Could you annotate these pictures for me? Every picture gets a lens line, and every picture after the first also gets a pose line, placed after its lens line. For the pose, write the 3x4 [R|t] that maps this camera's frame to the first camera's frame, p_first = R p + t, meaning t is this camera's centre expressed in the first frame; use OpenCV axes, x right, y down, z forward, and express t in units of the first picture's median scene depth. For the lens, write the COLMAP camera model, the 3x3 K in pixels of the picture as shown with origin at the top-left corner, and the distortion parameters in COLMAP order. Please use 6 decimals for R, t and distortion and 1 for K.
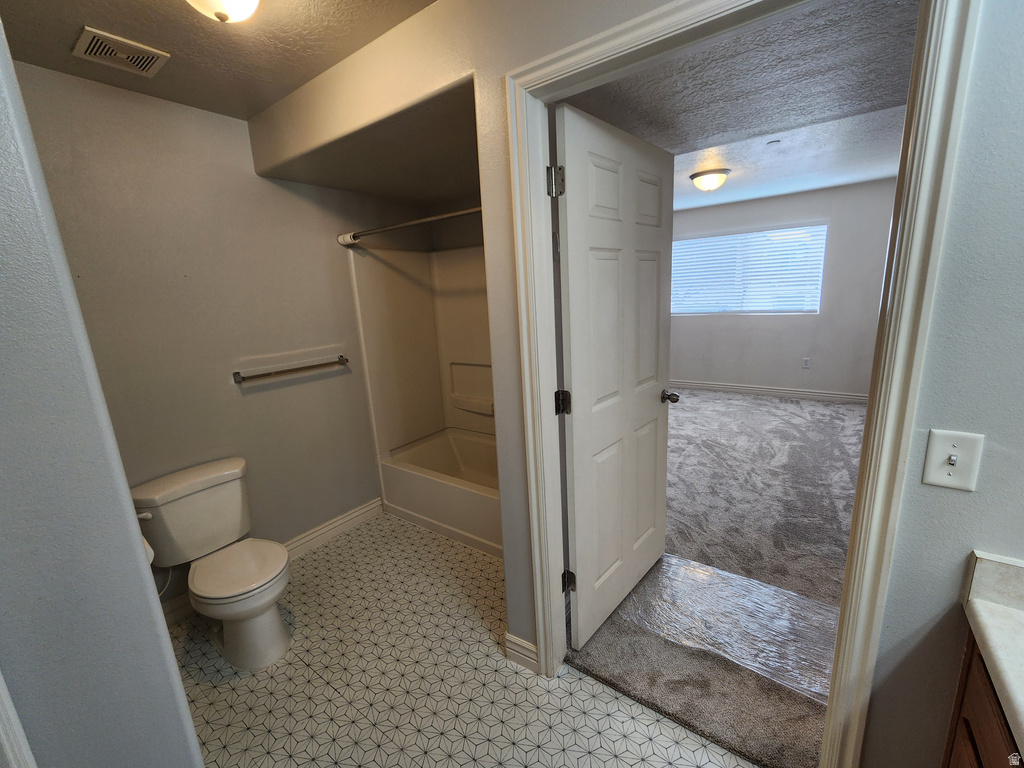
lens RADIAL K [[418.5, 0, 514.3], [0, 418.5, 384.1], [0, 0, 1]] dist [0.000832, 0.000037]
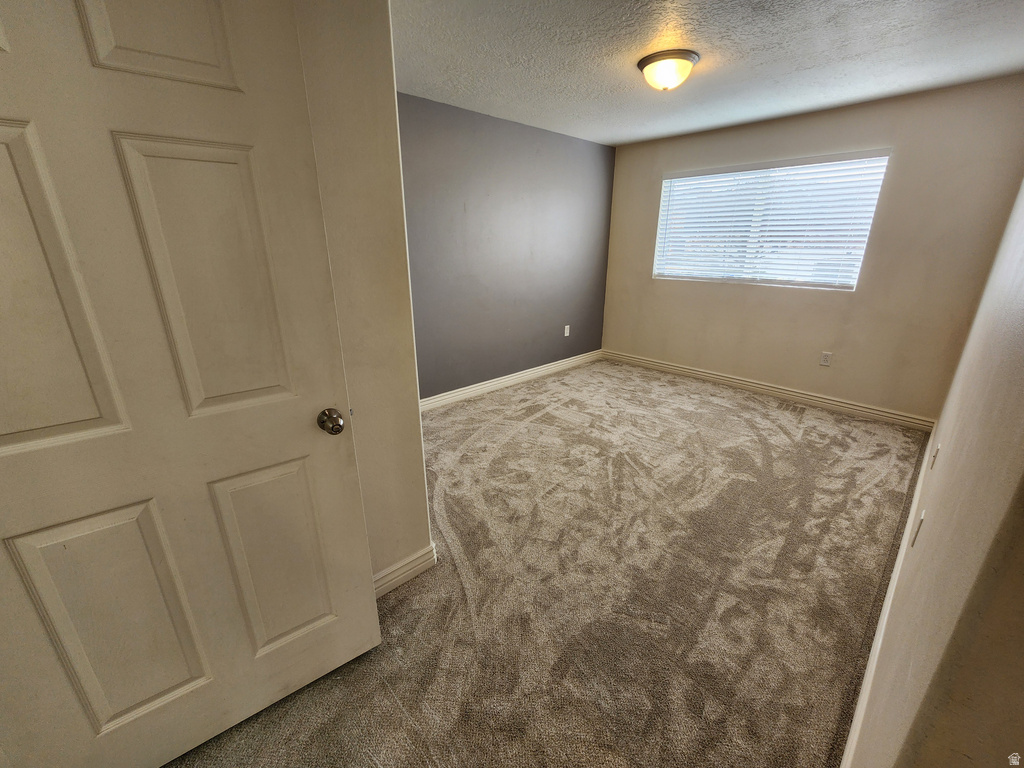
lens RADIAL K [[418.5, 0, 514.3], [0, 418.5, 384.1], [0, 0, 1]] dist [0.000832, 0.000037]
pose [[0.982160, 0.110884, -0.151876, 0.336578], [-0.092517, 0.988073, 0.123091, -0.055196], [0.163713, -0.106844, 0.980705, 0.234967]]
